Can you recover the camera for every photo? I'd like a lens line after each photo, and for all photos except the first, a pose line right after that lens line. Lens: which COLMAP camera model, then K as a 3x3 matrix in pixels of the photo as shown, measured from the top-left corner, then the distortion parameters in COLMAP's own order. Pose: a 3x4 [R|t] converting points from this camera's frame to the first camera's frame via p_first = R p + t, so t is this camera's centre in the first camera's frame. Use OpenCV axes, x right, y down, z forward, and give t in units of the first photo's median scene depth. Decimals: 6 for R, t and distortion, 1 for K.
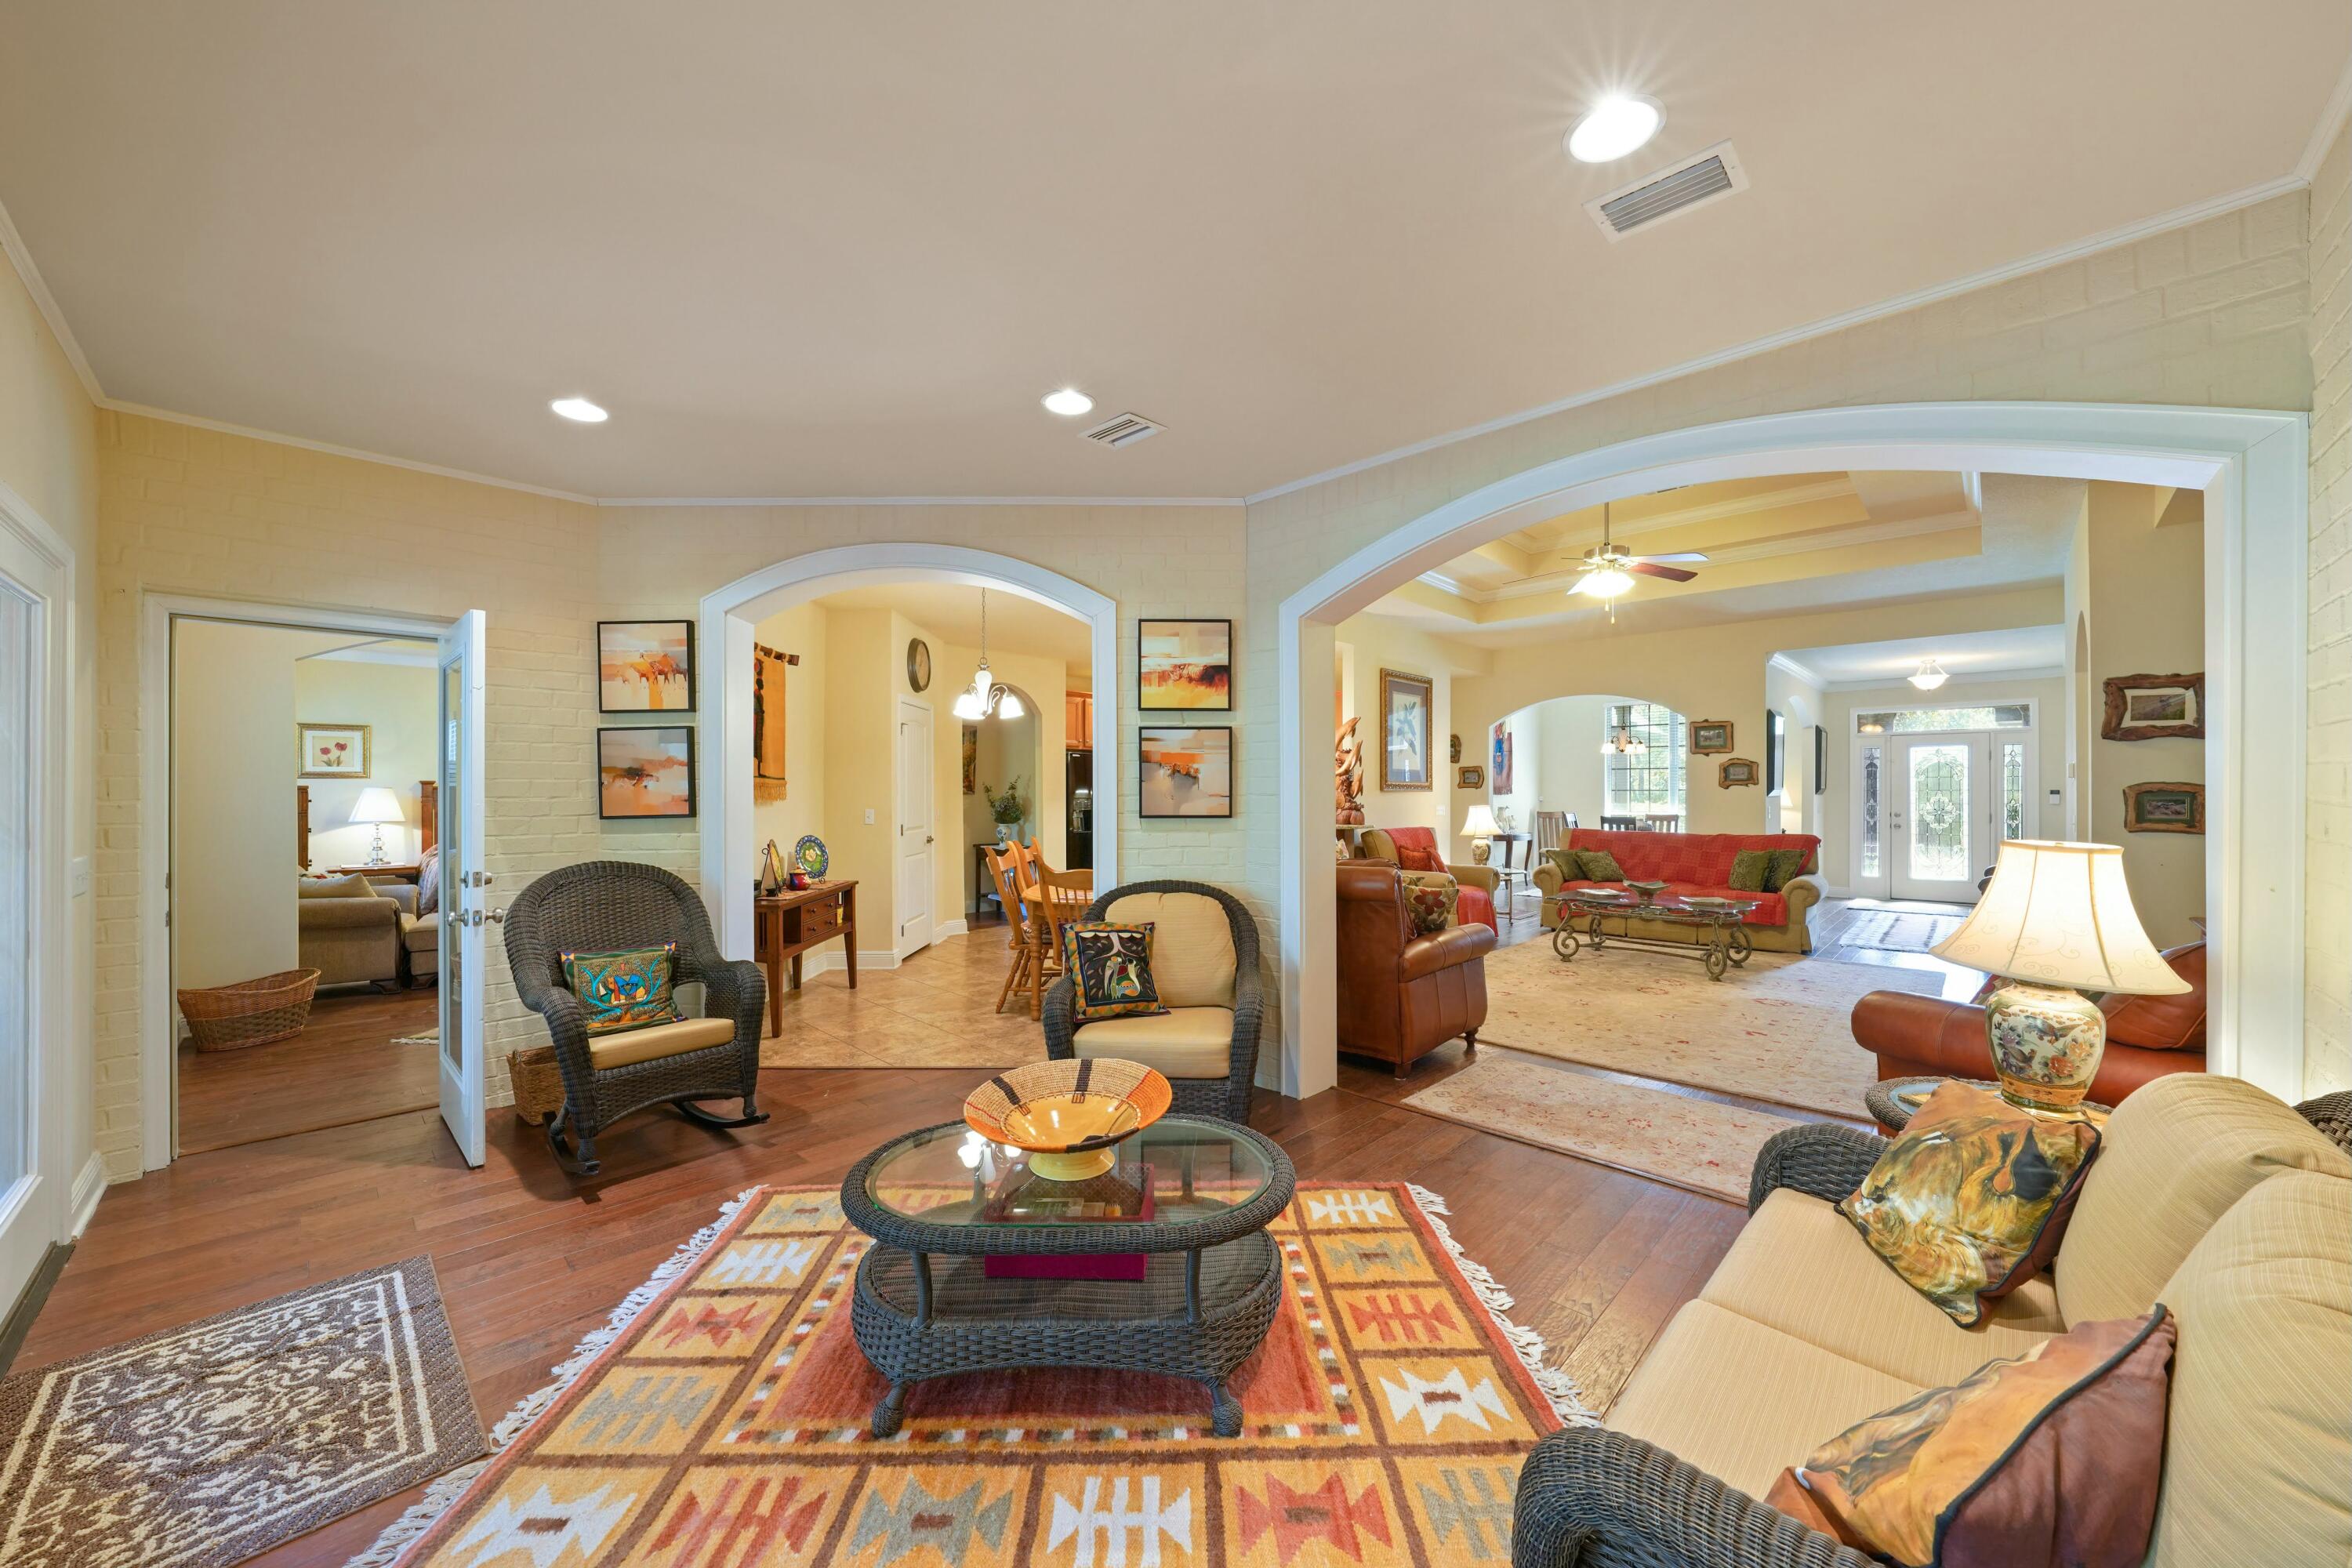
lens RADIAL K [[842.7, 0, 1180.6], [0, 842.7, 791.4], [0, 0, 1]] dist [-0.020437, 0.000668]
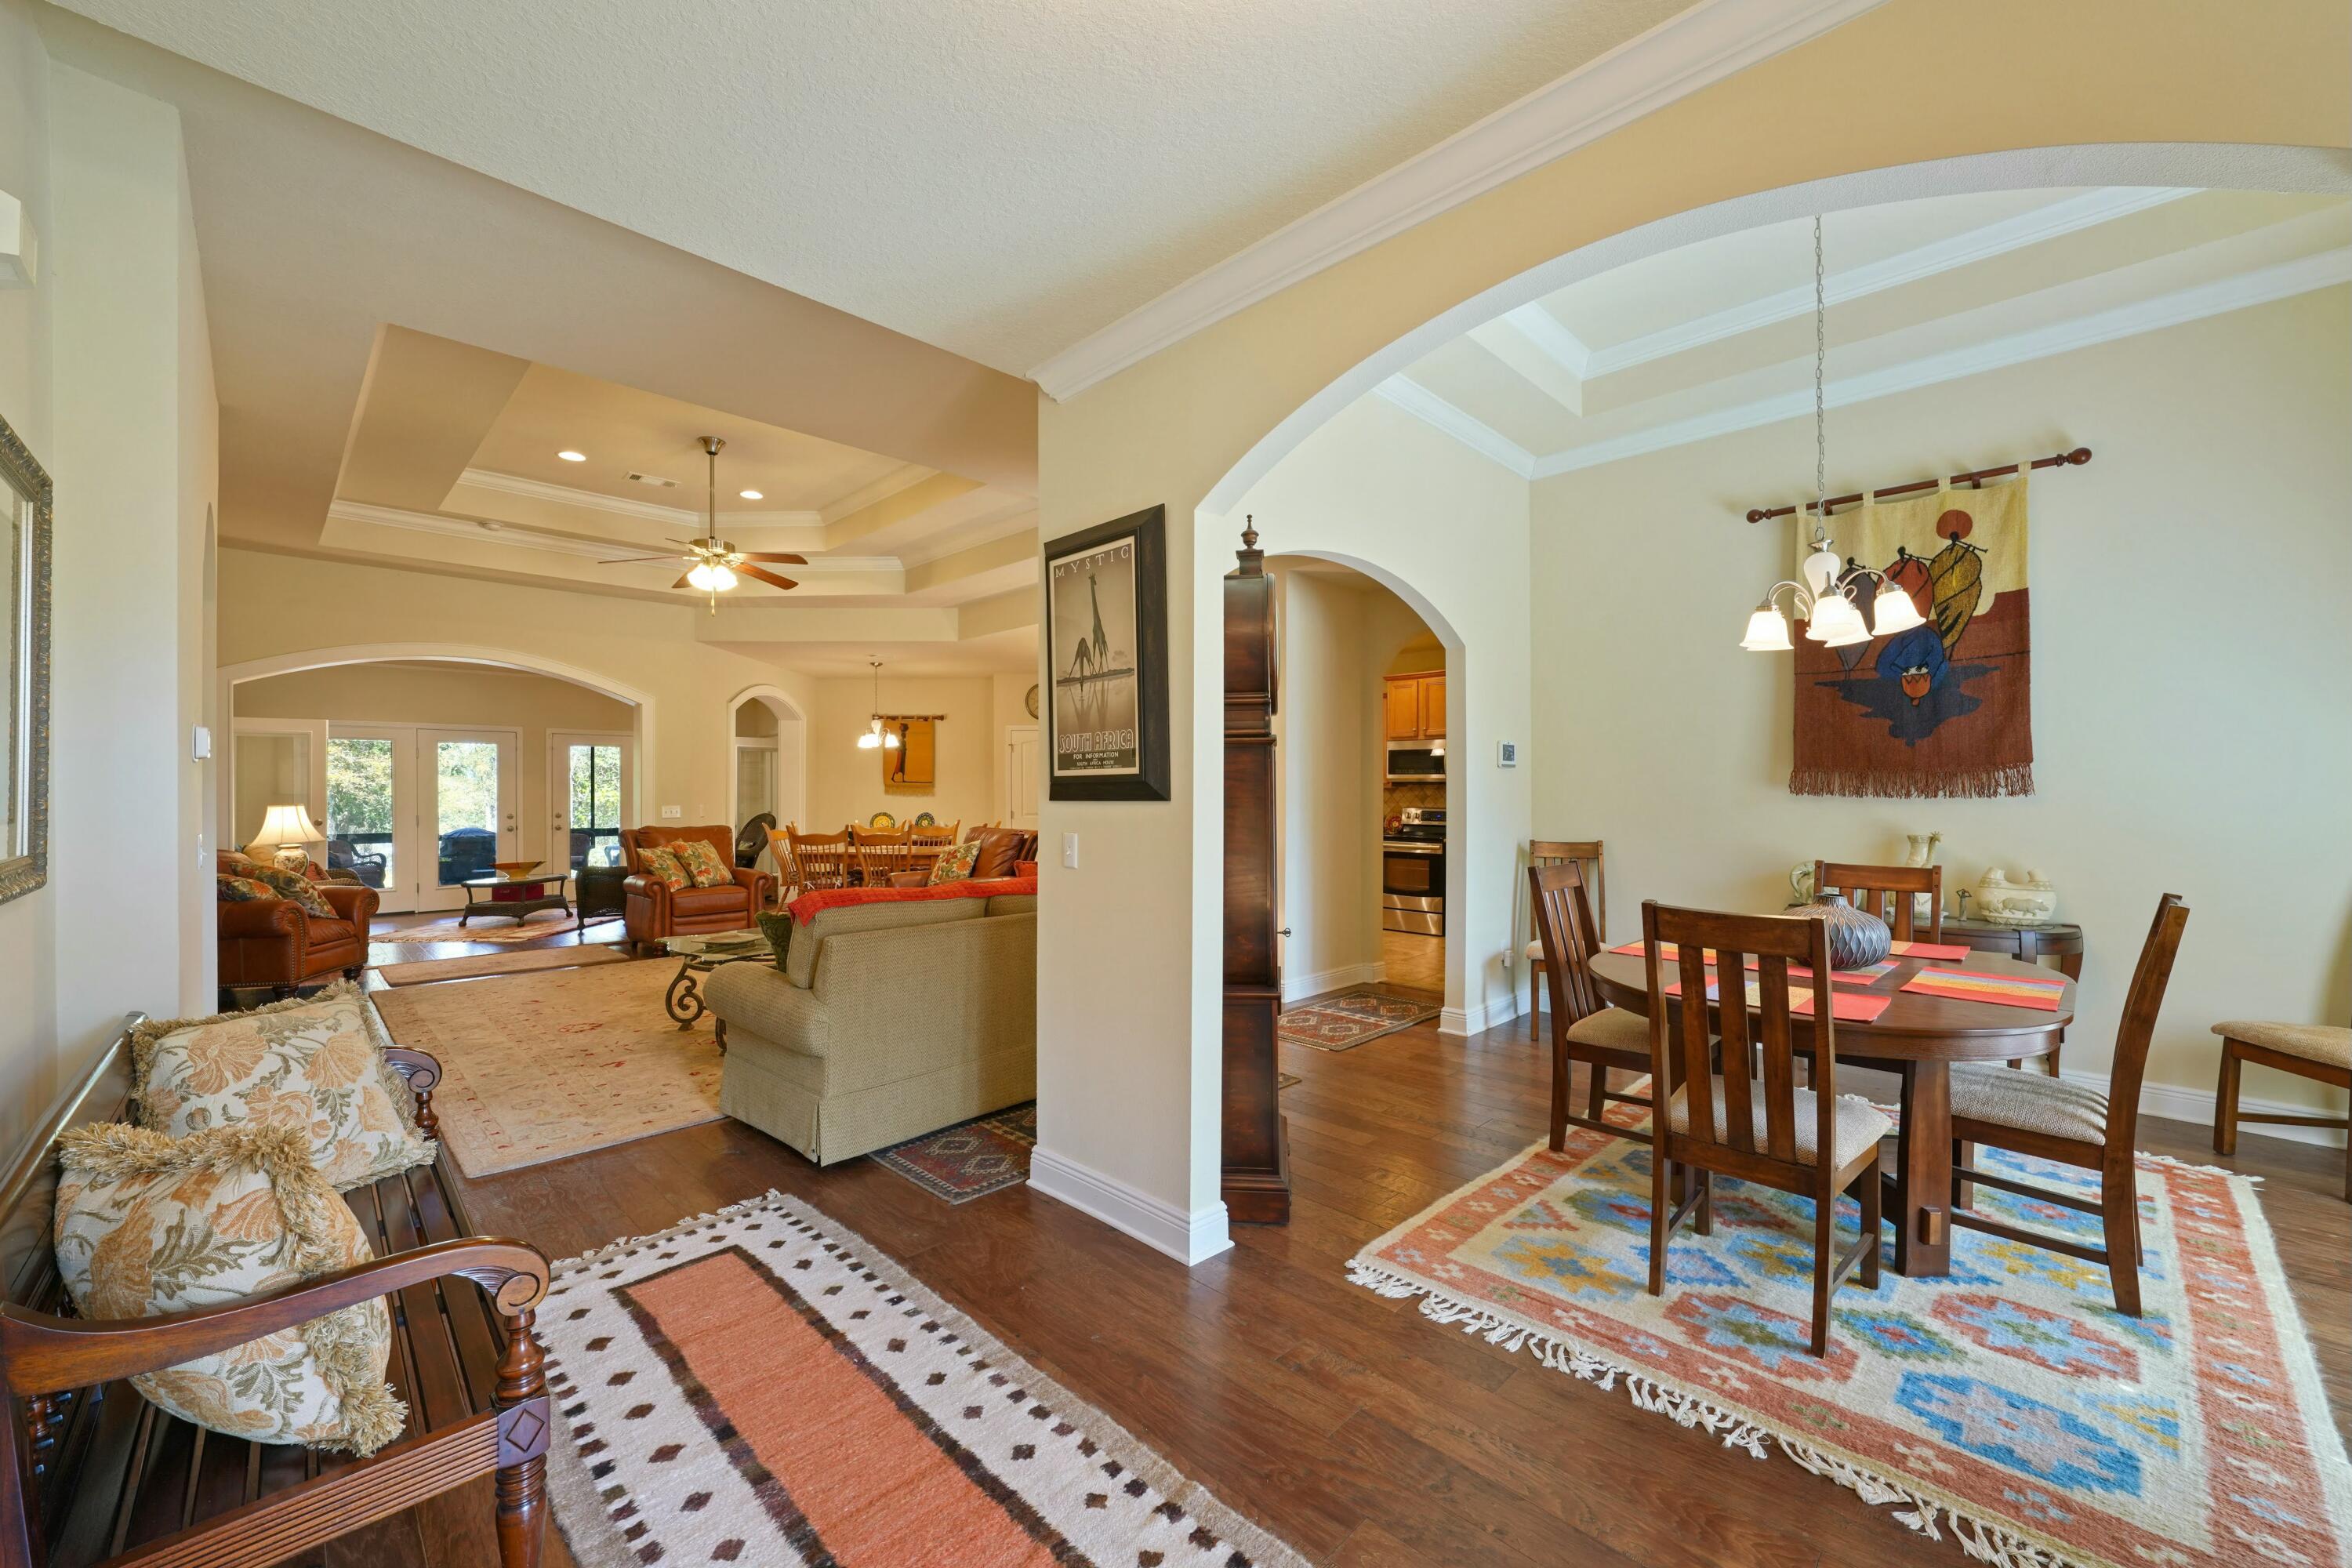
lens RADIAL K [[919.3, 0, 1174.1], [0, 919.3, 785.6], [0, 0, 1]] dist [-0.013247, 0.000325]
pose [[-0.009294, -0.005063, -0.999944, 1.356219], [0.001777, 0.999986, -0.005079, 0.002511], [0.999955, -0.001824, -0.009285, 1.330715]]
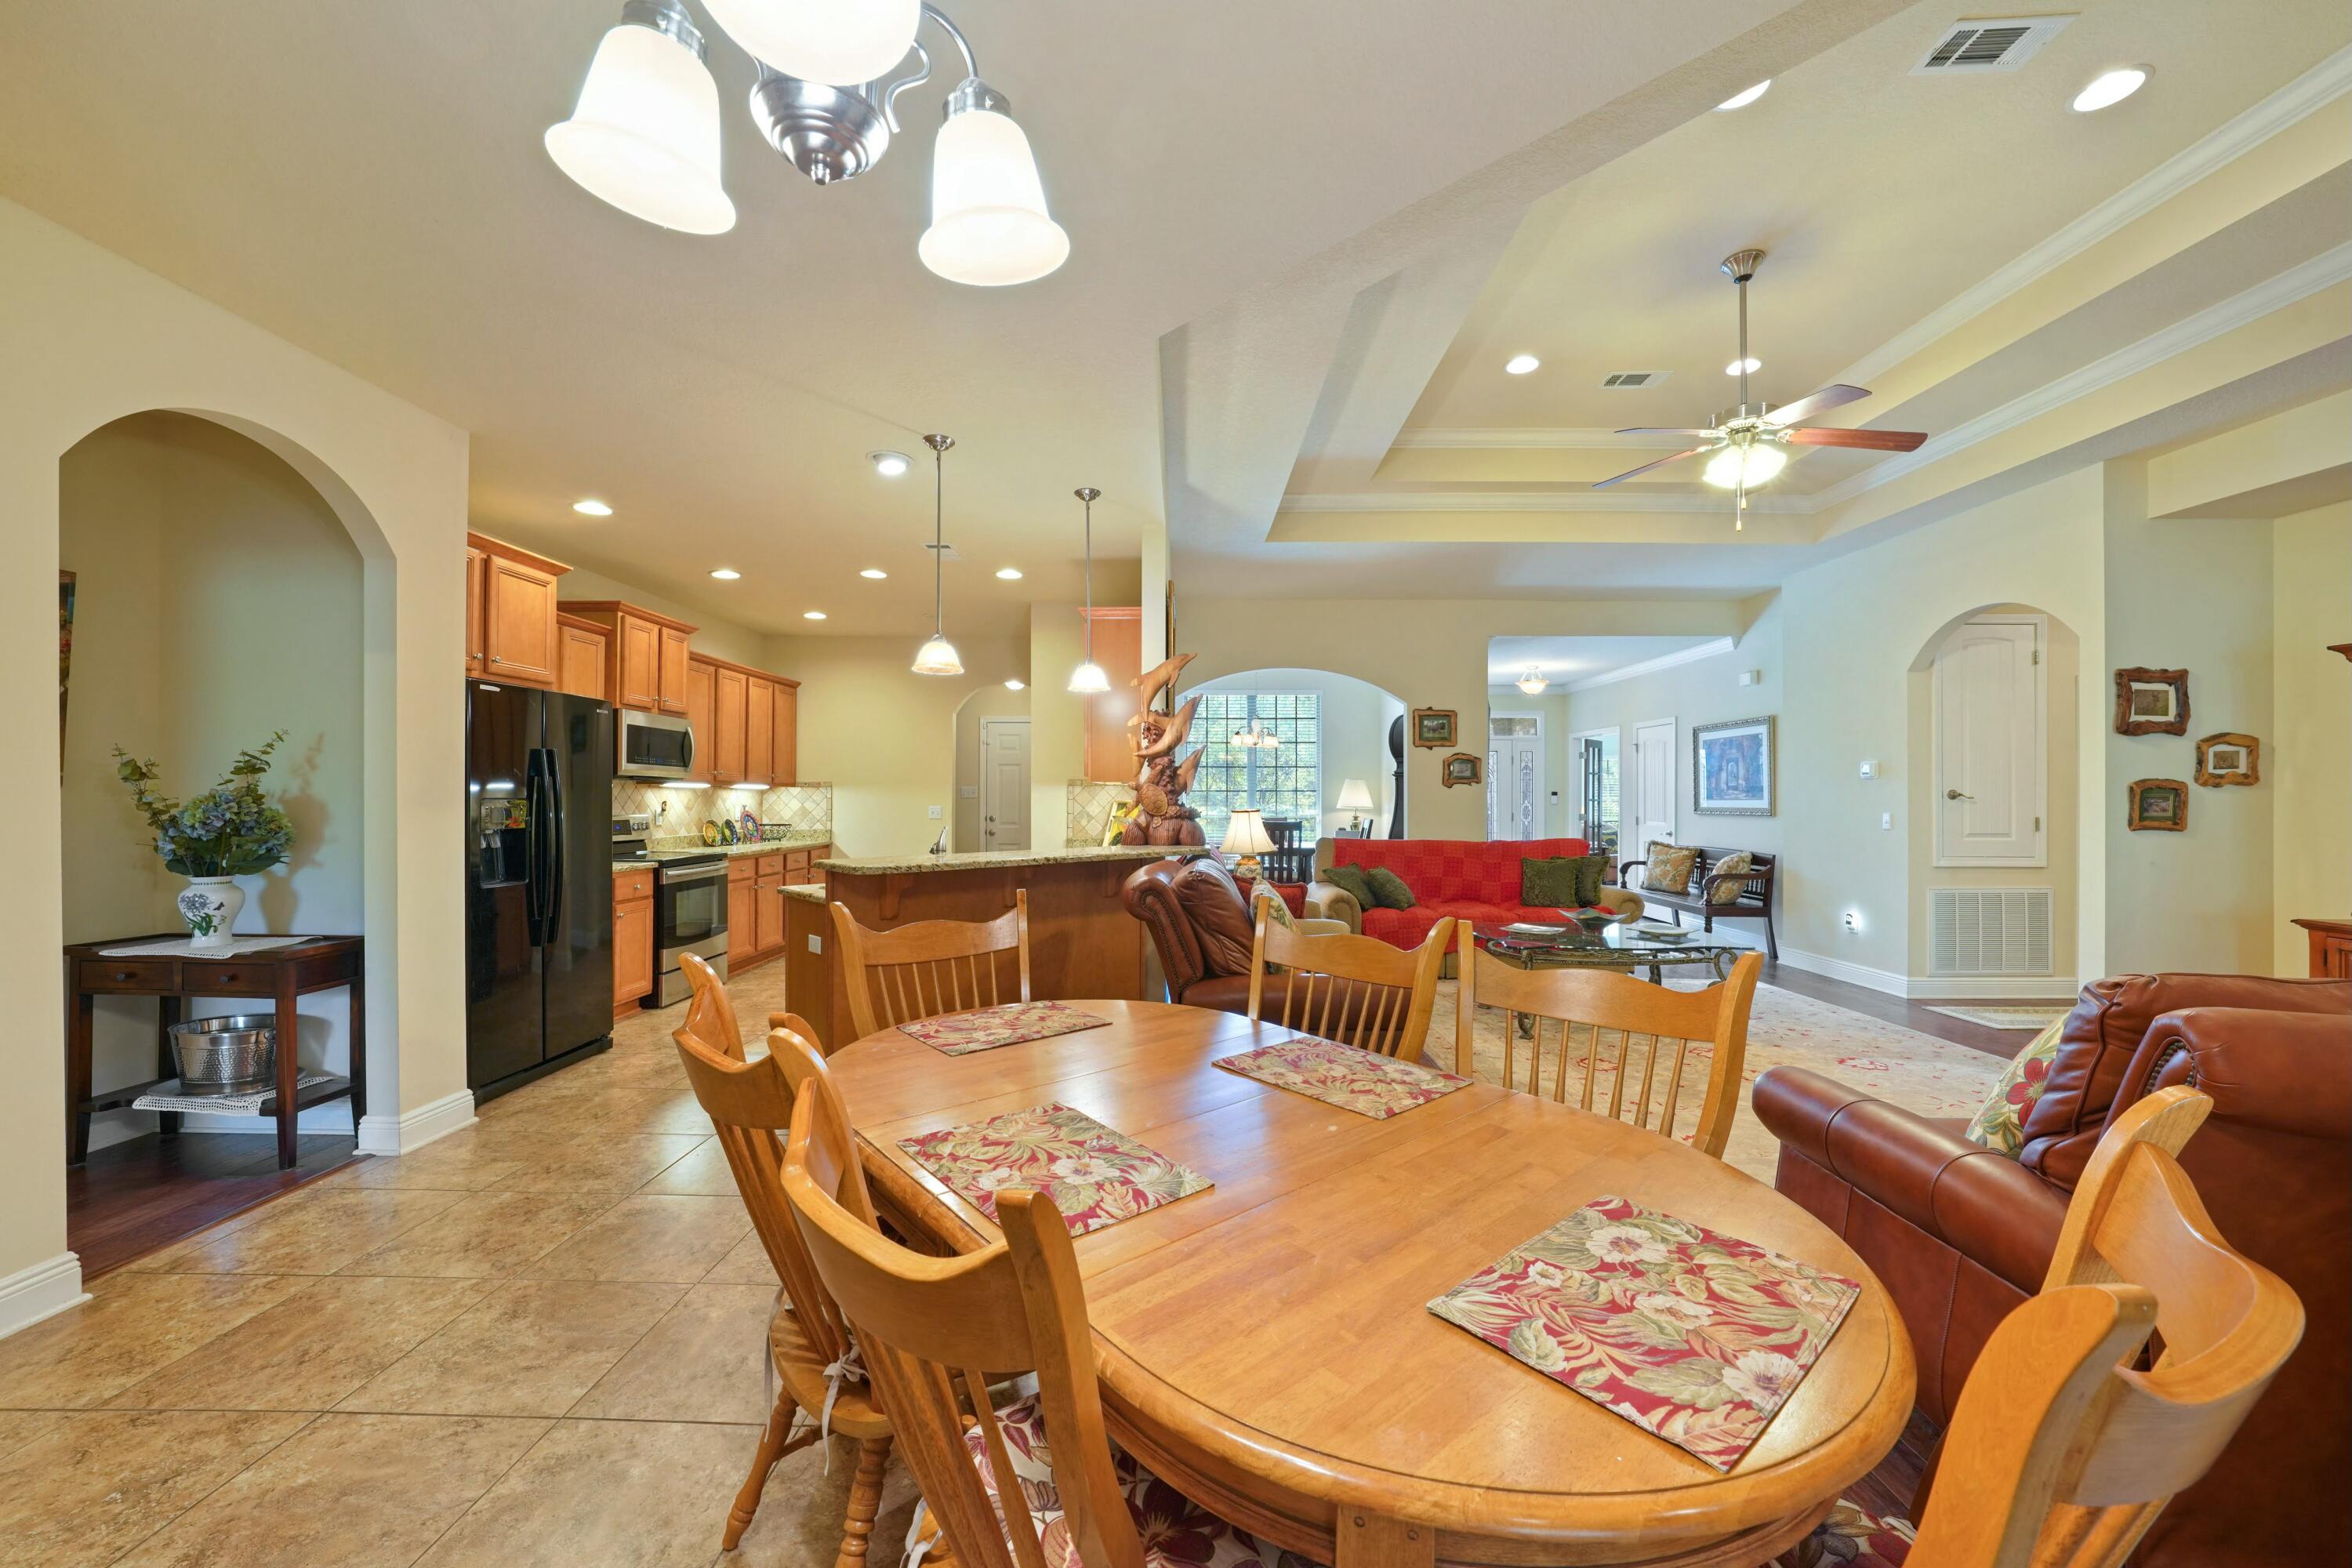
lens RADIAL K [[842.7, 0, 1157.5], [0, 842.7, 790.5], [0, 0, 1]] dist [-0.020437, 0.000668]
pose [[0.723823, 0.006008, 0.689959, -0.230431], [-0.002630, 0.999979, -0.005948, 0.007904], [-0.689980, 0.002490, 0.723824, 0.726075]]
